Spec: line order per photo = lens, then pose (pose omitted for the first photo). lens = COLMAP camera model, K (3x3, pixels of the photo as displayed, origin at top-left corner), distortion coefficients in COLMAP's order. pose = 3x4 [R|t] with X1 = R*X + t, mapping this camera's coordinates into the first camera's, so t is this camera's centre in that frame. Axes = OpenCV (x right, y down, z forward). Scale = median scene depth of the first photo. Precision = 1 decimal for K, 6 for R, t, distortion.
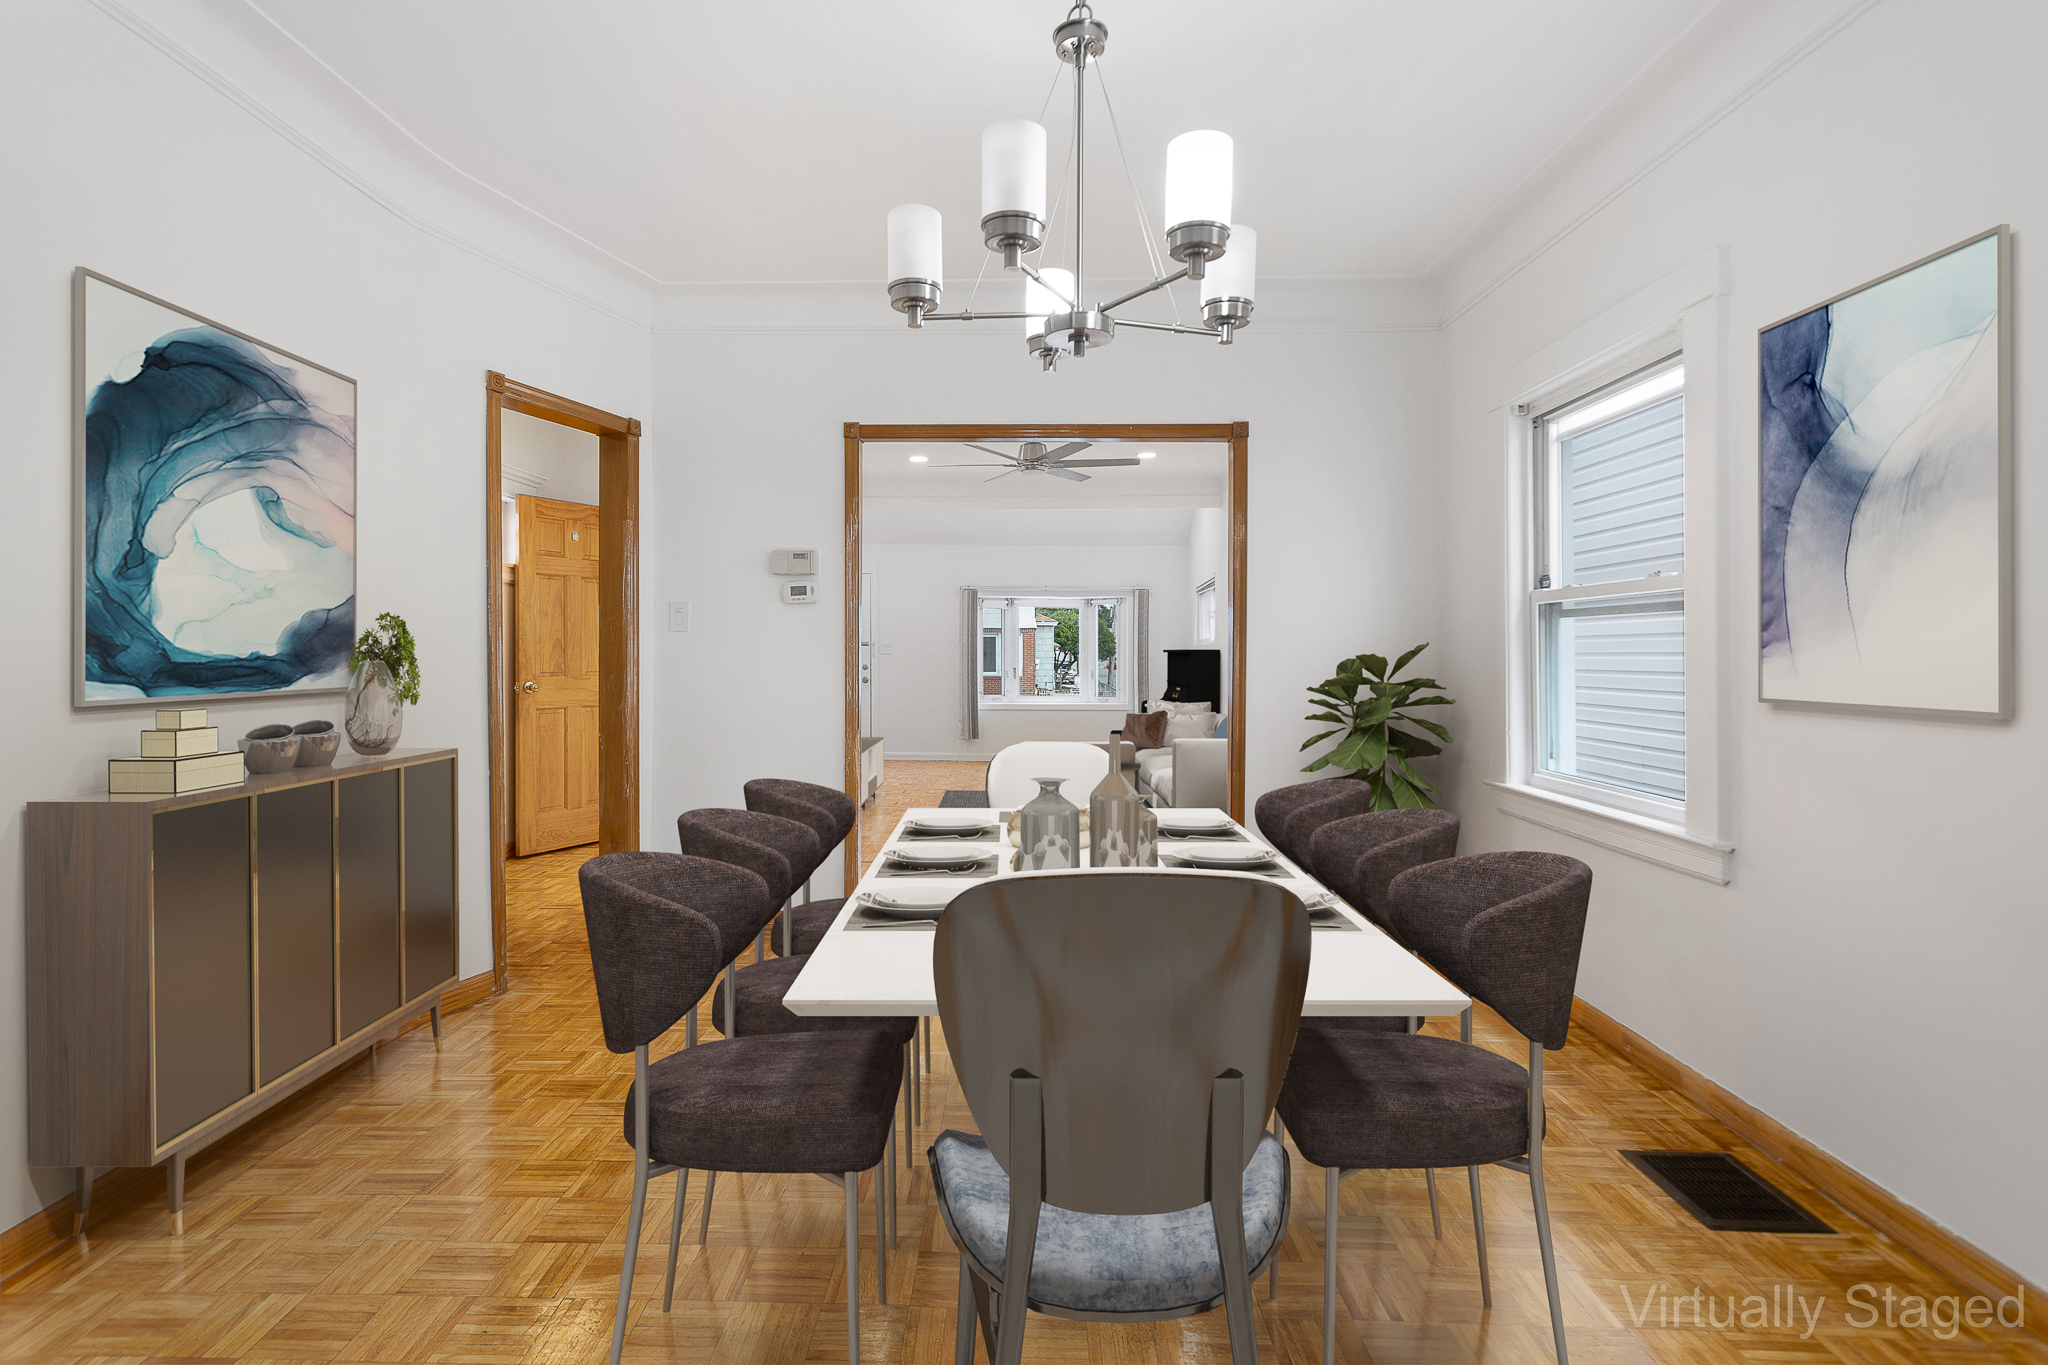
lens RADIAL K [[992.4, 0, 1019.7], [0, 992.4, 671.1], [0, 0, 1]] dist [-0.000041, 0.000006]
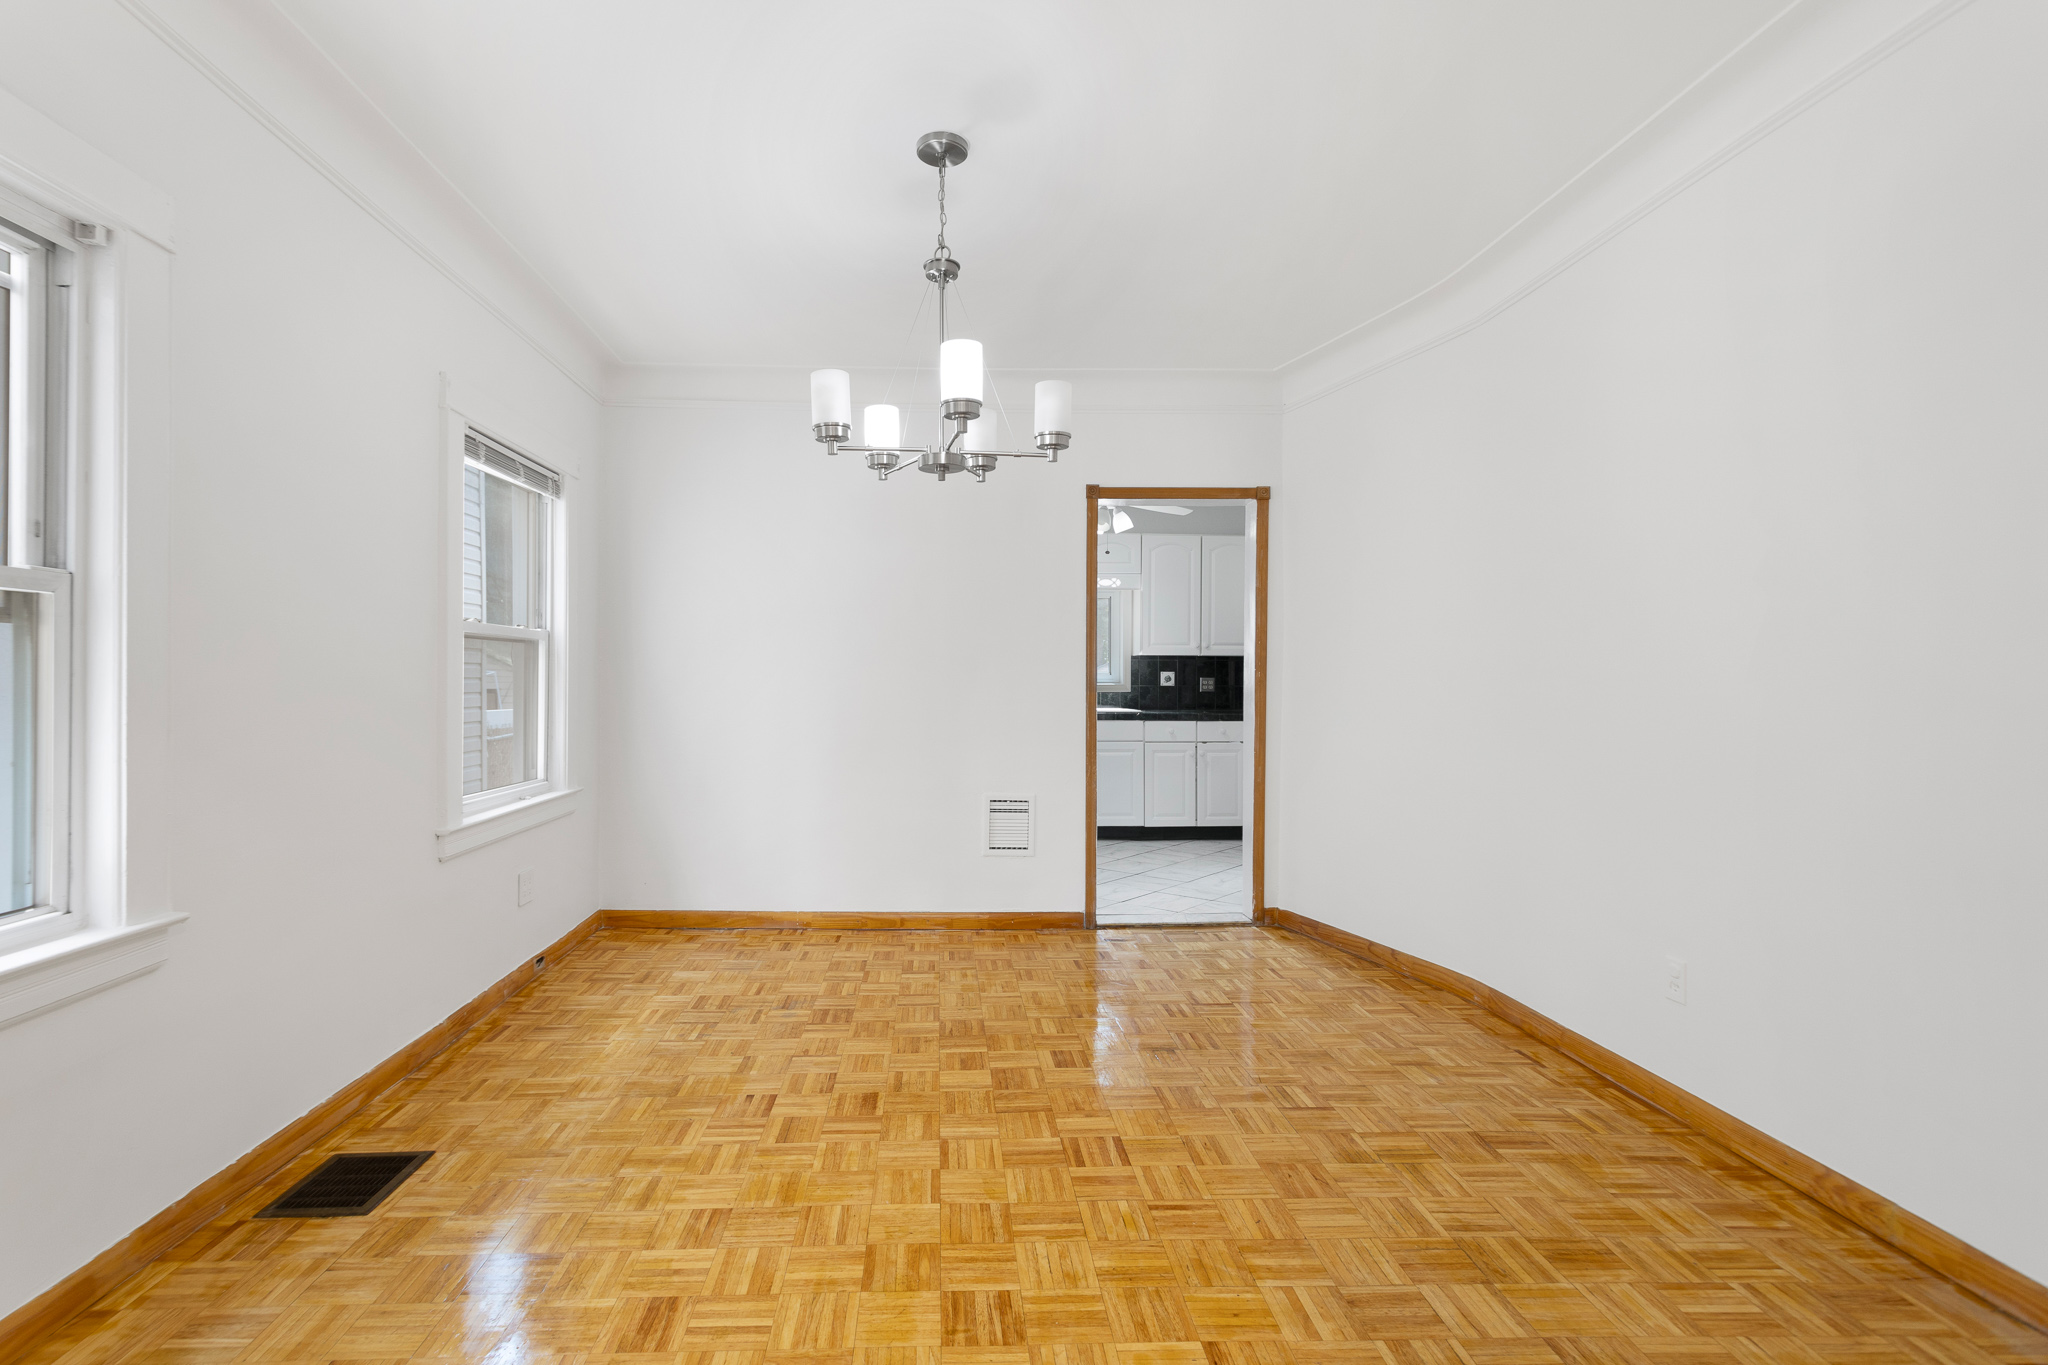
lens RADIAL K [[992.4, 0, 1022.5], [0, 992.4, 669.6], [0, 0, 1]] dist [-0.000041, 0.000006]
pose [[-0.995740, -0.000841, -0.092203, 0.065783], [-0.001616, 0.999964, 0.008334, -0.055044], [0.092193, 0.008447, -0.995705, 2.133789]]
